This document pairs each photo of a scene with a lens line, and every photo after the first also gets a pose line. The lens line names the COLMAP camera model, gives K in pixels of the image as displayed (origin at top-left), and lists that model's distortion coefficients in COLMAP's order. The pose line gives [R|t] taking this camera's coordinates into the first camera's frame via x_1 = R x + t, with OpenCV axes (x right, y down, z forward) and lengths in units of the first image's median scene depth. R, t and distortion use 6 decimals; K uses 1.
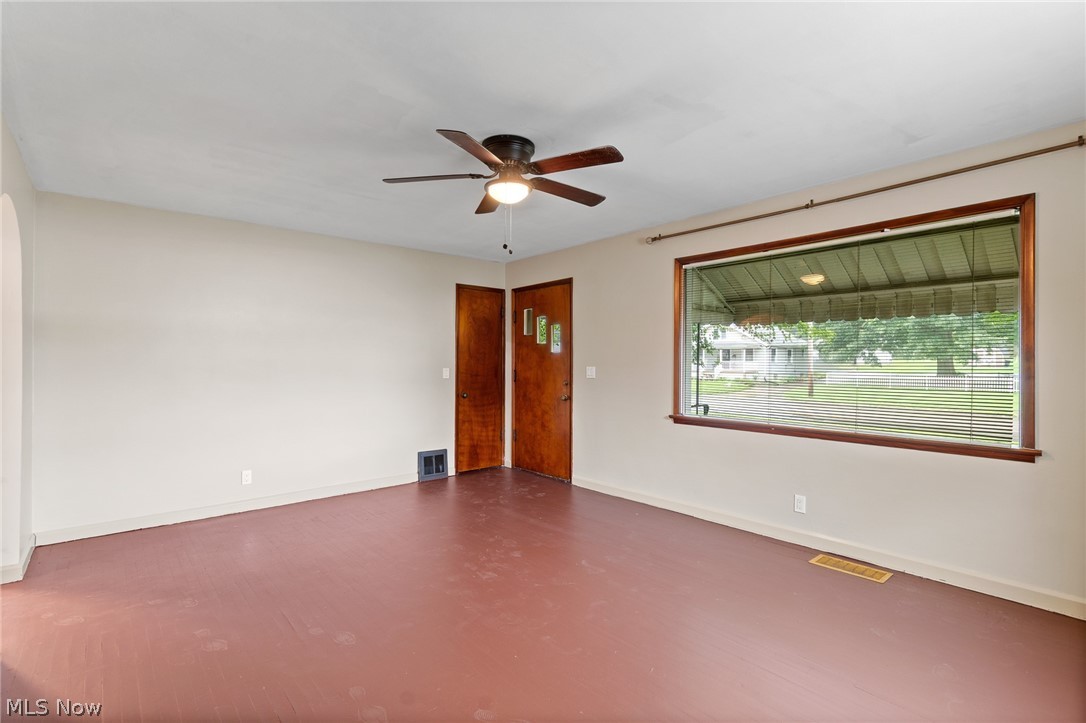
lens RADIAL K [[496.3, 0, 543.5], [0, 496.3, 361.7], [0, 0, 1]] dist [0.000006, -0.000041]
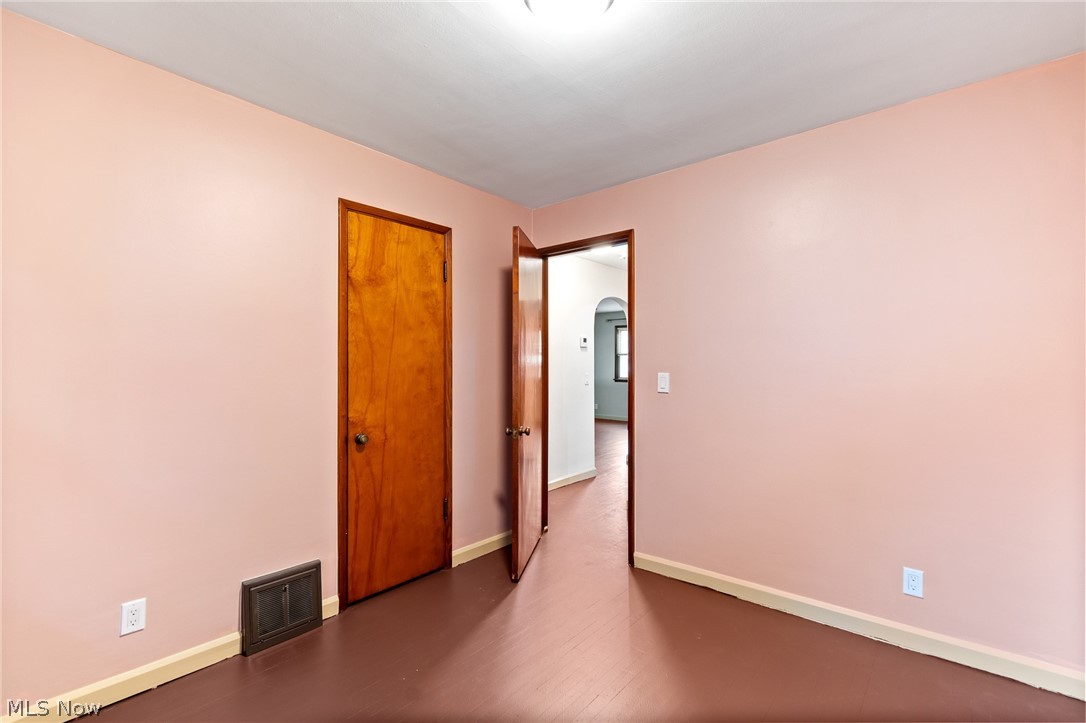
lens RADIAL K [[496.3, 0, 542.6], [0, 496.3, 363.1], [0, 0, 1]] dist [0.000006, -0.000041]
pose [[0.982536, -0.009727, 0.185816, -0.076578], [0.012338, 0.999841, -0.012903, 0.007394], [-0.185661, 0.014971, 0.982500, 0.508315]]
